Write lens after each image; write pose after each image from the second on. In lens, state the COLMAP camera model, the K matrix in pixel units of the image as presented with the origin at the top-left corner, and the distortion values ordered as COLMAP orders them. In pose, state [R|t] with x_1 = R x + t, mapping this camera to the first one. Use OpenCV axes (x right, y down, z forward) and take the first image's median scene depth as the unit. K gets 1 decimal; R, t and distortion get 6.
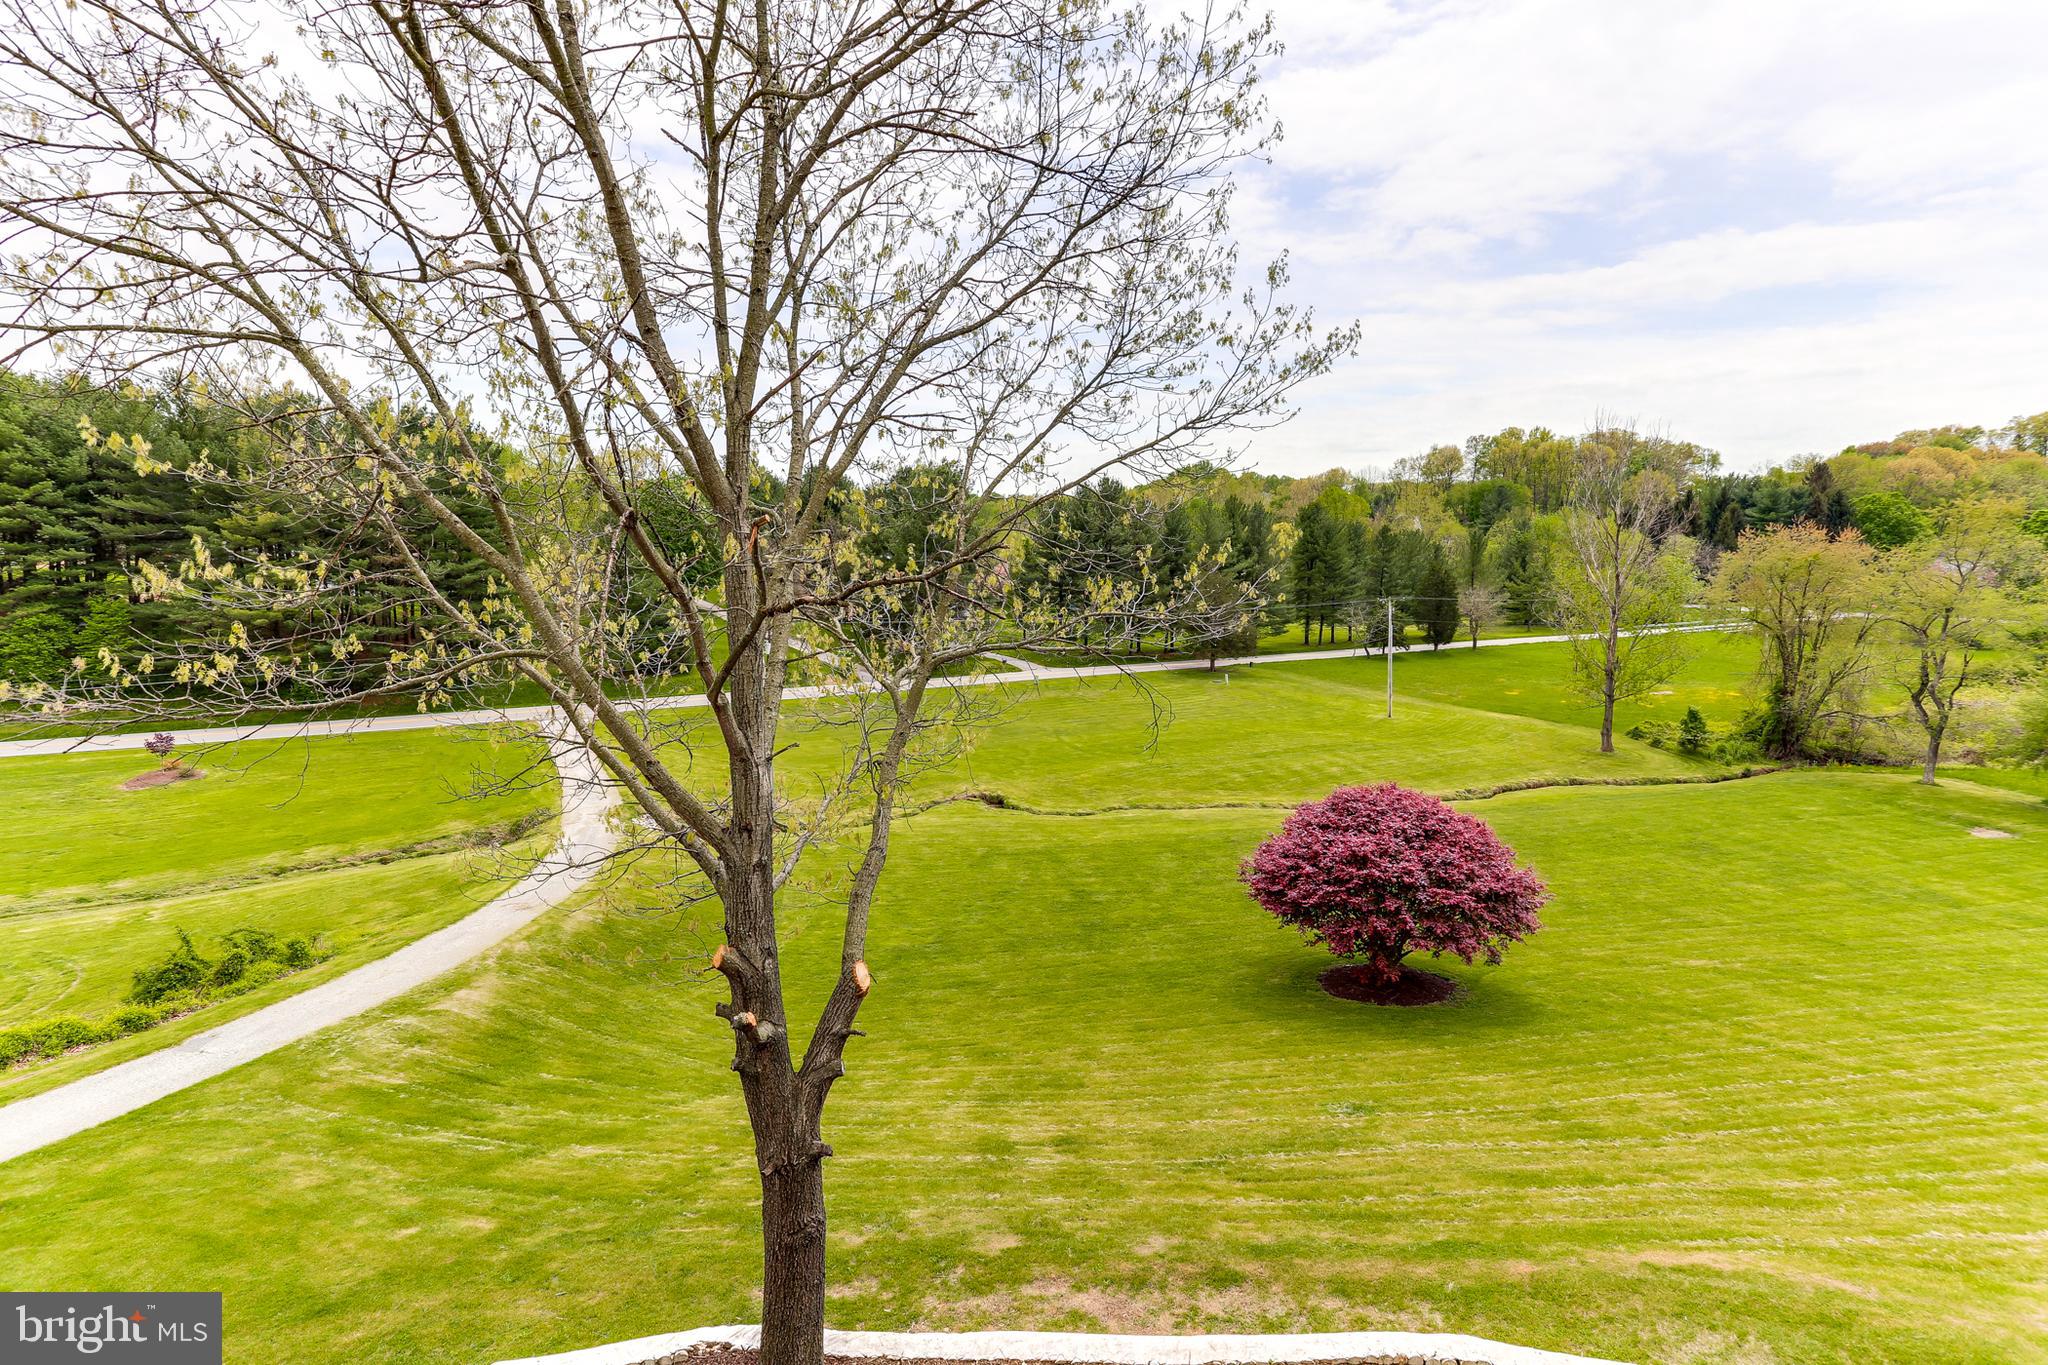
lens RADIAL K [[1029.6, 0, 1001.5], [0, 1029.6, 672.0], [0, 0, 1]] dist [-0.049614, 0.045200]
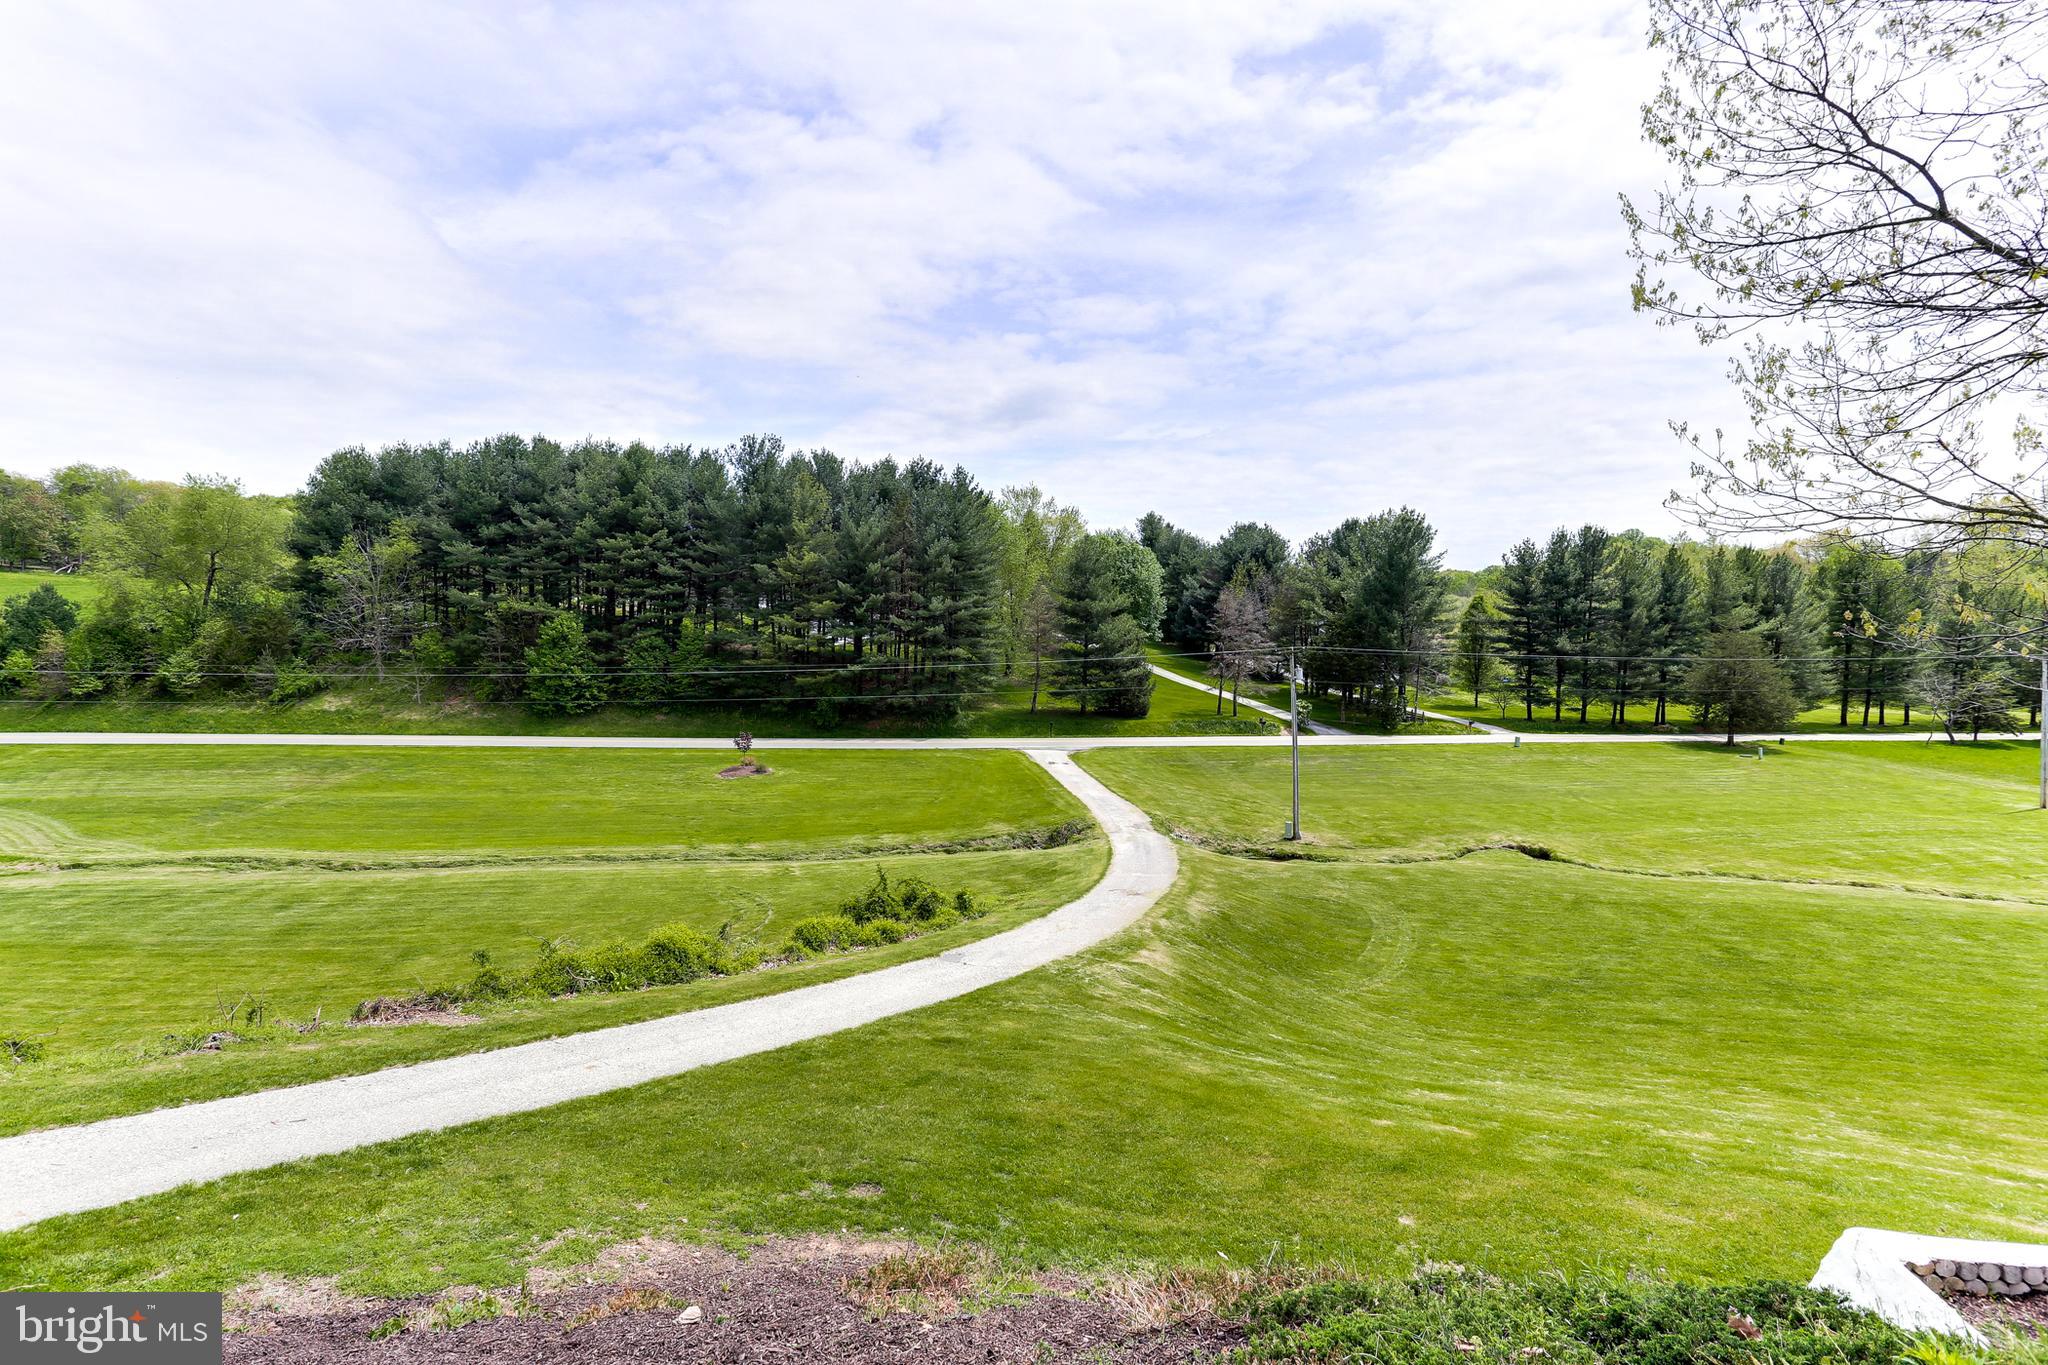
lens RADIAL K [[1029.6, 0, 1001.5], [0, 1029.6, 672.0], [0, 0, 1]] dist [-0.049614, 0.045200]
pose [[0.941866, 0.029688, -0.334675, -0.208972], [-0.056139, 0.995991, -0.069640, 0.073812], [0.331266, 0.084380, 0.939757, -0.016392]]
